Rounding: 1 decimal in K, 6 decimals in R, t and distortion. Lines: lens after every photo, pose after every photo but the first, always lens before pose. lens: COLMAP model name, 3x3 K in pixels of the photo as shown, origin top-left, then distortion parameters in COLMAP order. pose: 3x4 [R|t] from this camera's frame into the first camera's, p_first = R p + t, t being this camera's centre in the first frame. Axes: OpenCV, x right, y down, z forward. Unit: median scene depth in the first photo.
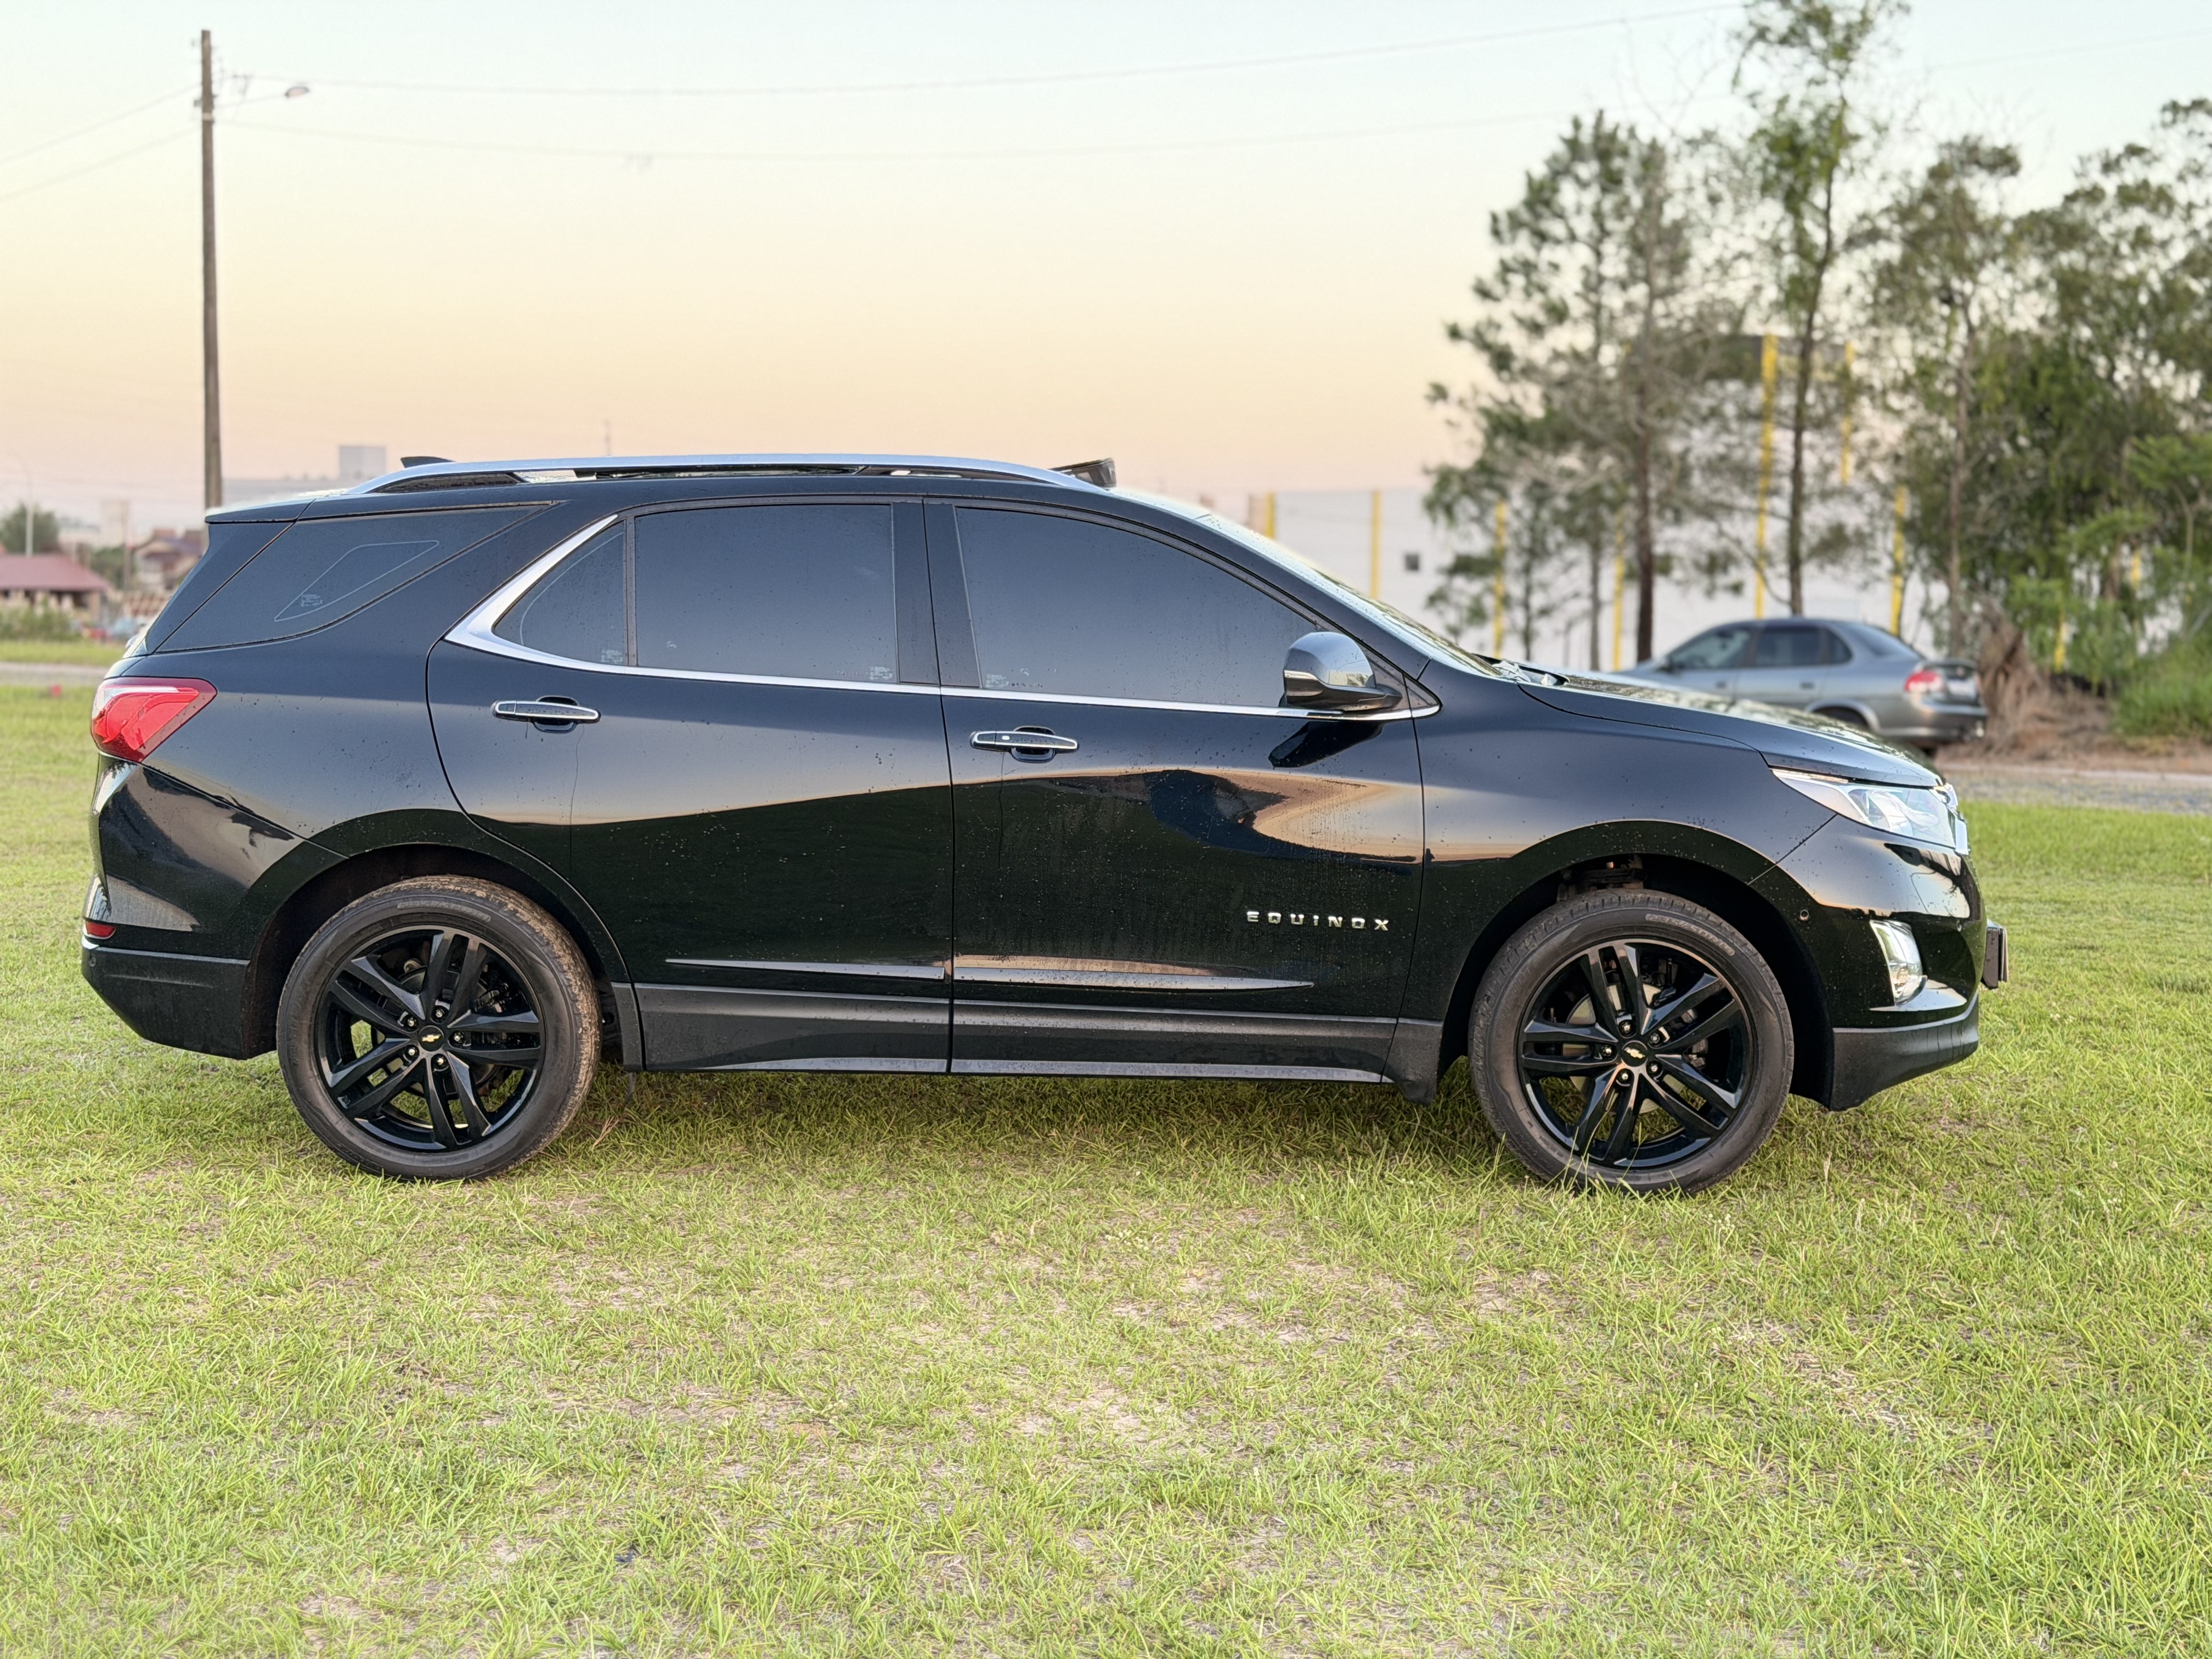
lens RADIAL K [[3059.4, 0, 1104.6], [0, 3059.4, 824.2], [0, 0, 1]] dist [0.139859, -0.213113]
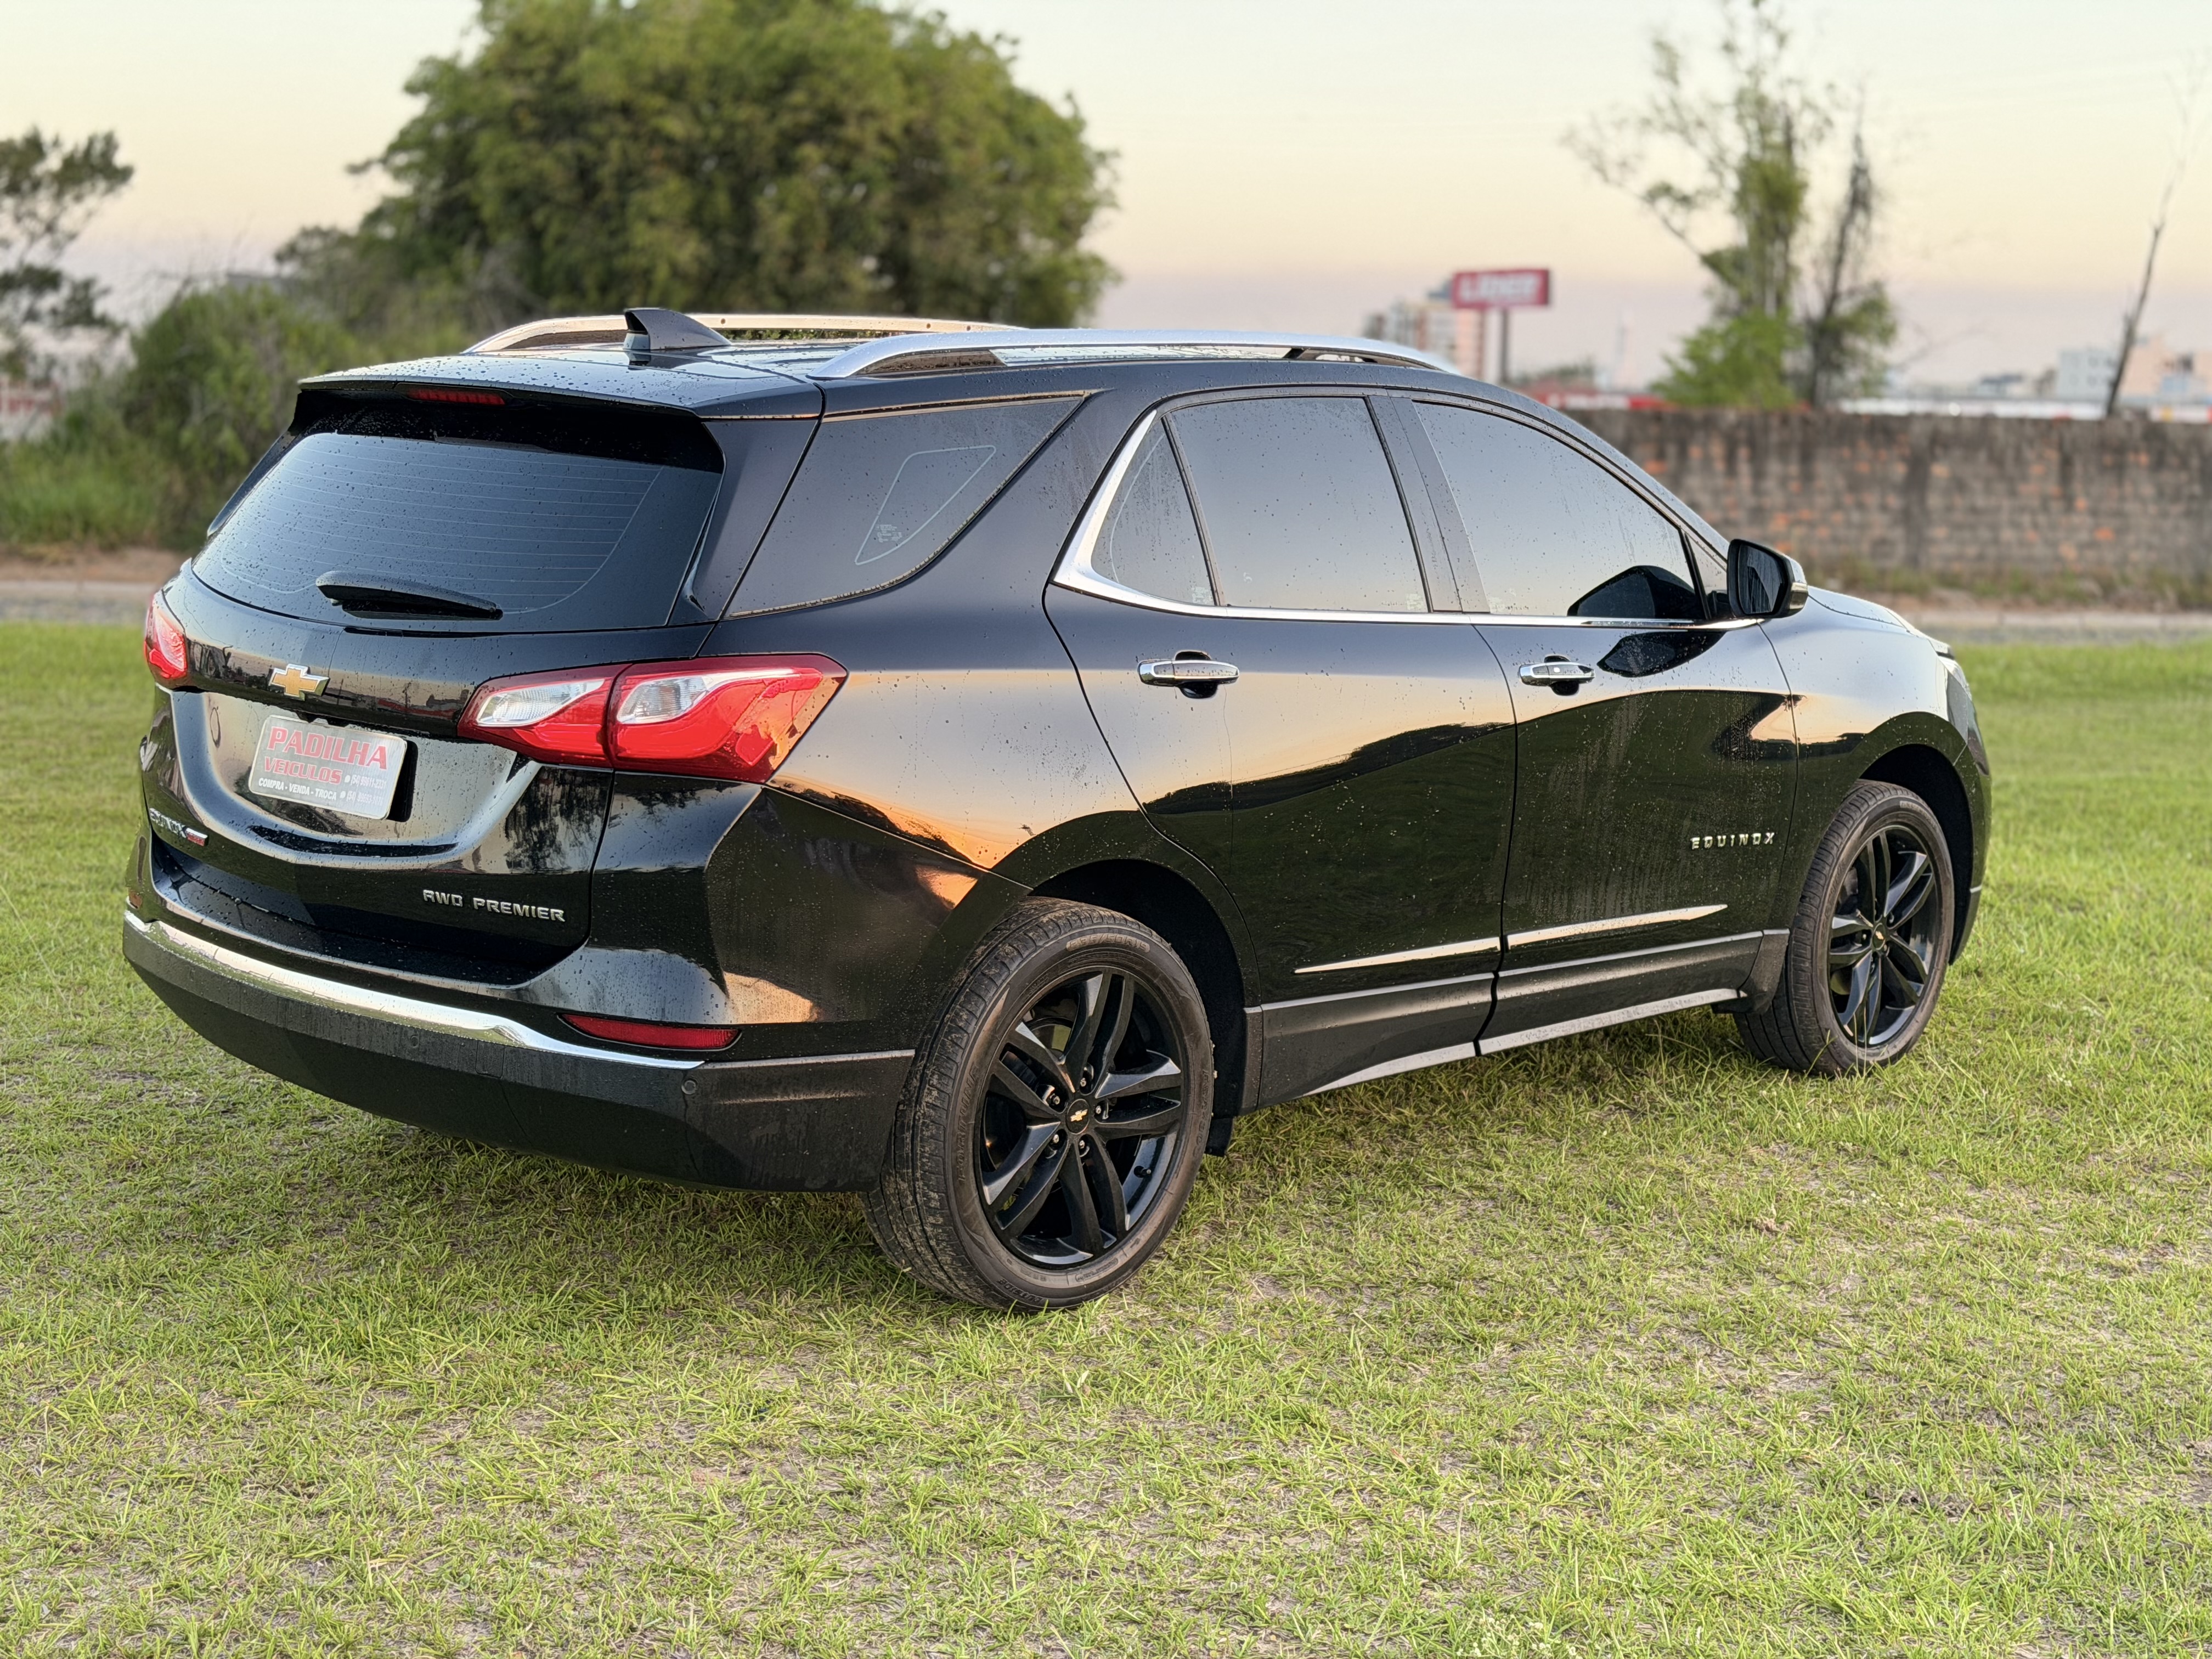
lens RADIAL K [[3059.4, 0, 1104.6], [0, 3059.4, 824.2], [0, 0, 1]] dist [0.139859, -0.213113]
pose [[0.649091, -0.098408, 0.754319, -0.774677], [0.043240, 0.994767, 0.092569, -0.070312], [-0.759481, -0.027468, 0.649949, 0.514789]]
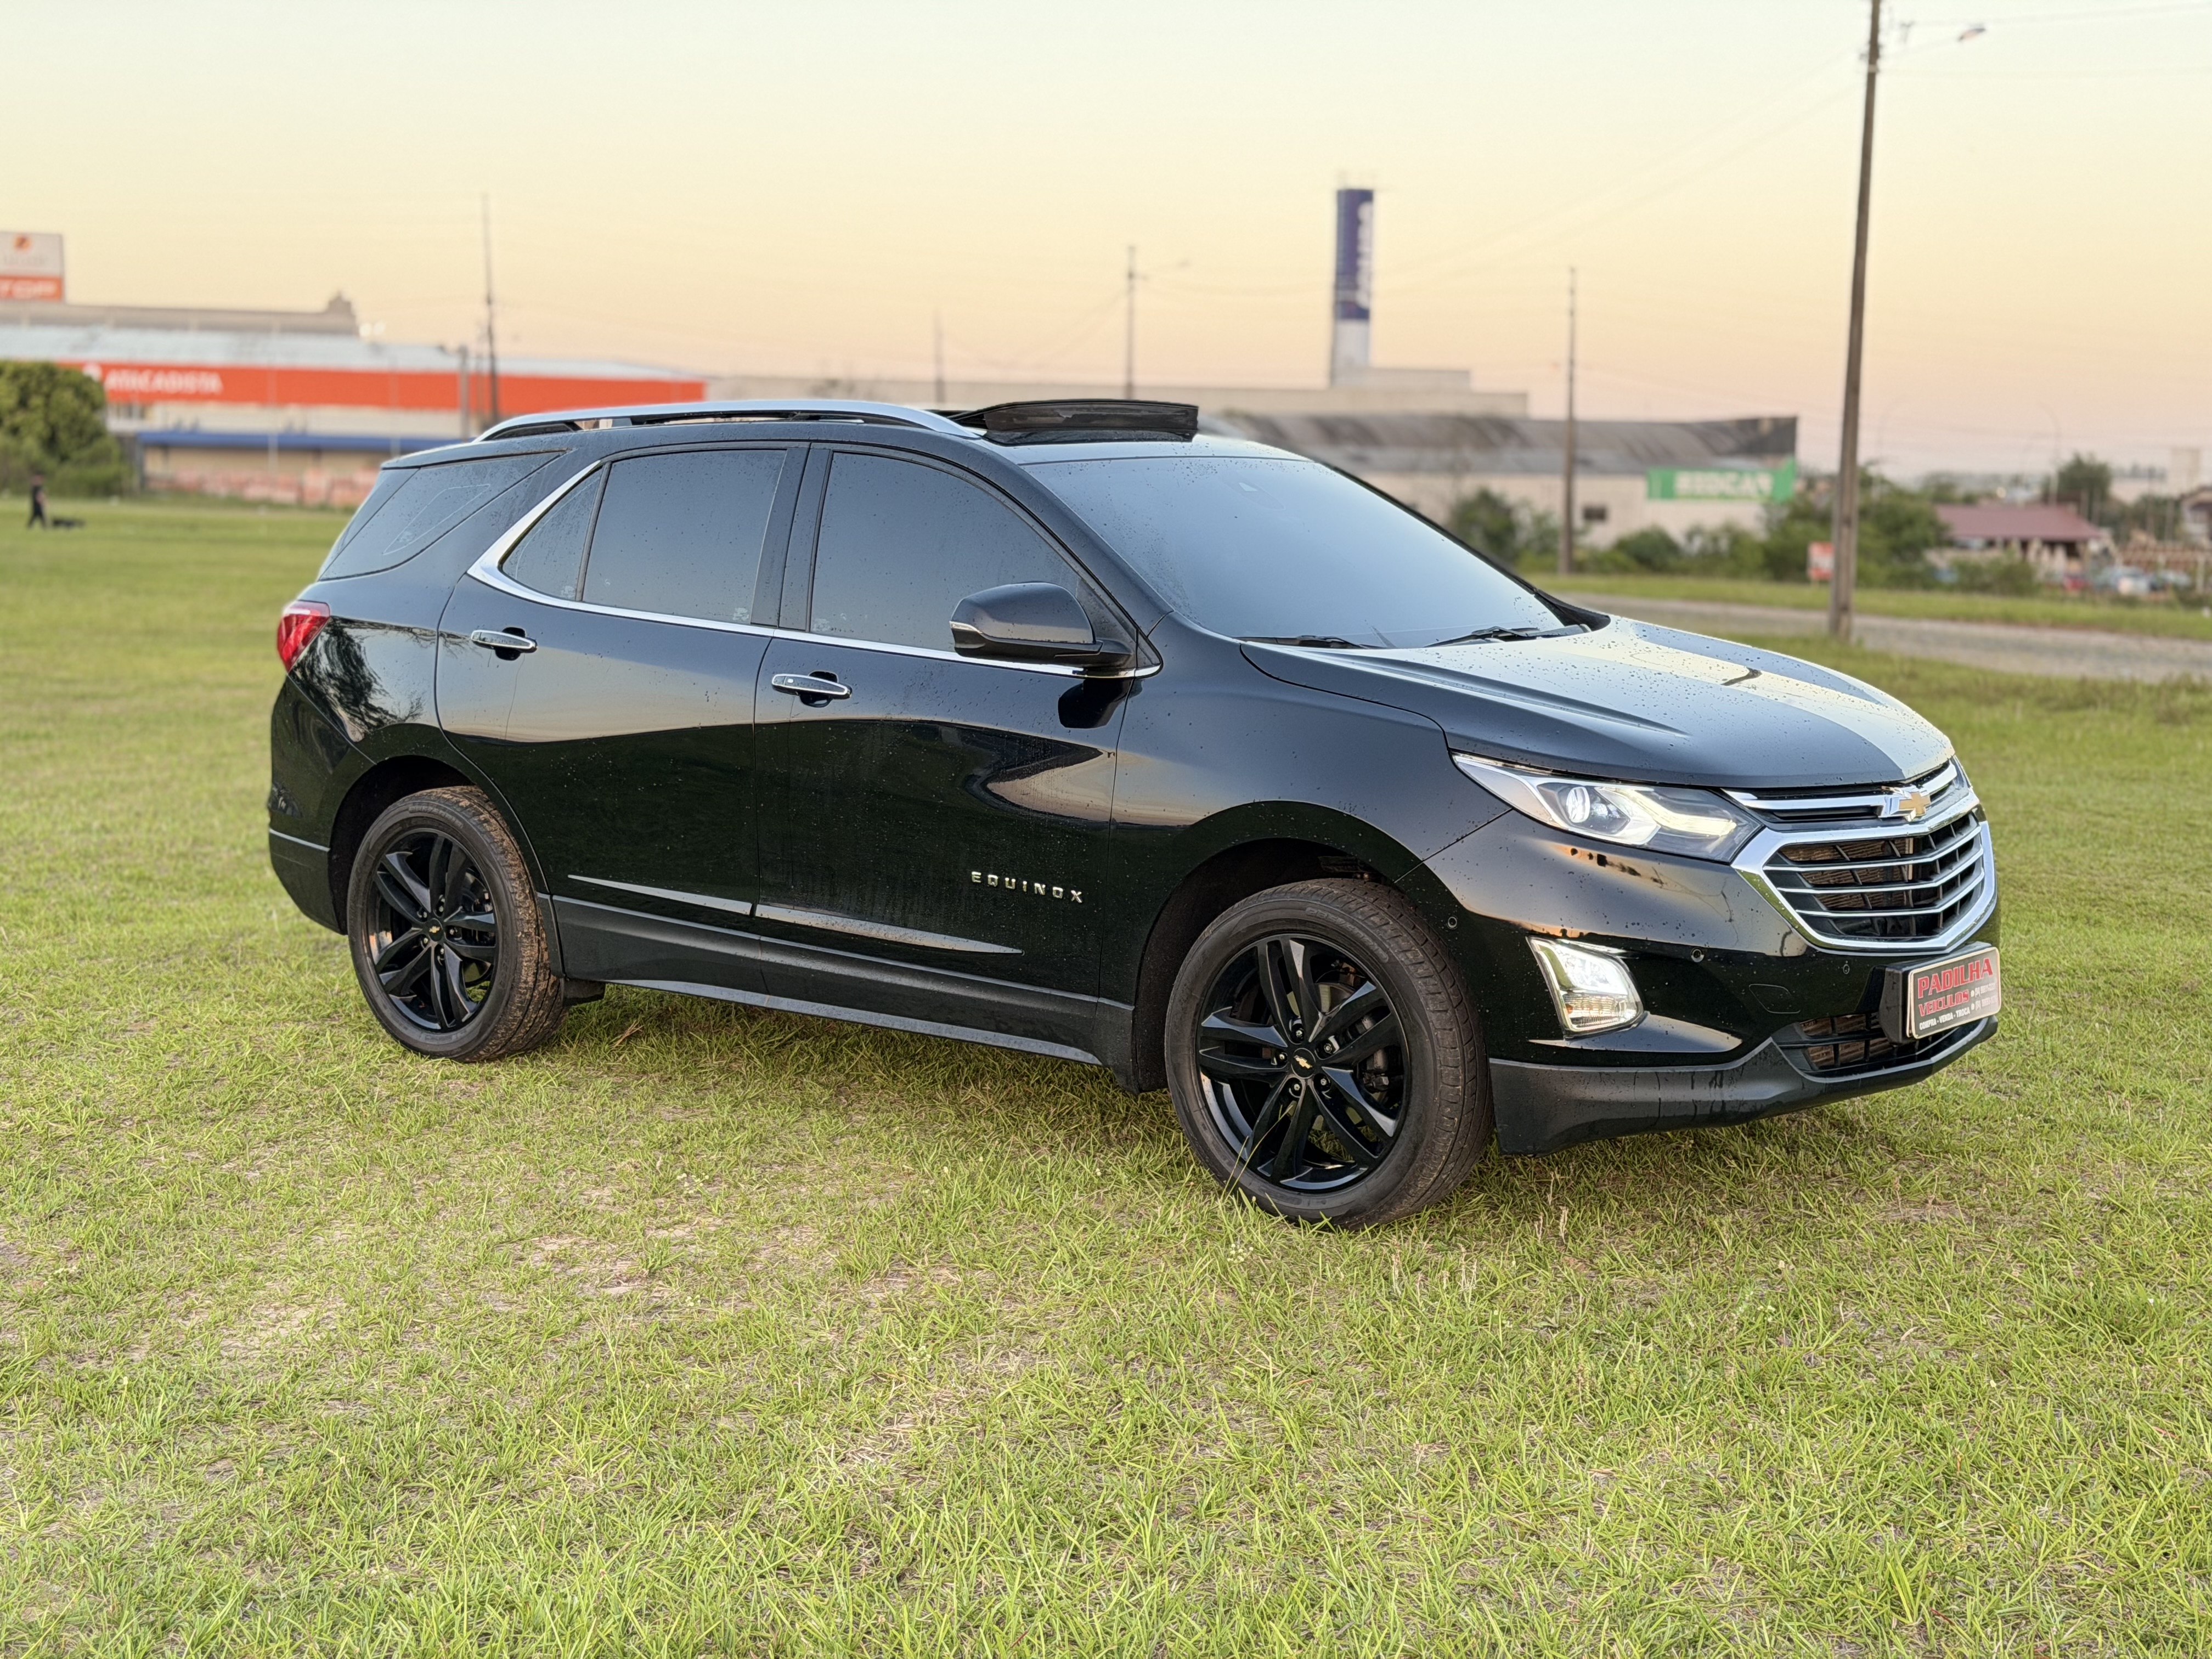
lens RADIAL K [[3059.4, 0, 1104.6], [0, 3059.4, 824.2], [0, 0, 1]] dist [0.139859, -0.213113]
pose [[0.804349, 0.067395, -0.590323, 0.639702], [-0.058134, 0.997706, 0.034693, -0.021890], [0.591307, 0.006412, 0.806421, 0.243685]]
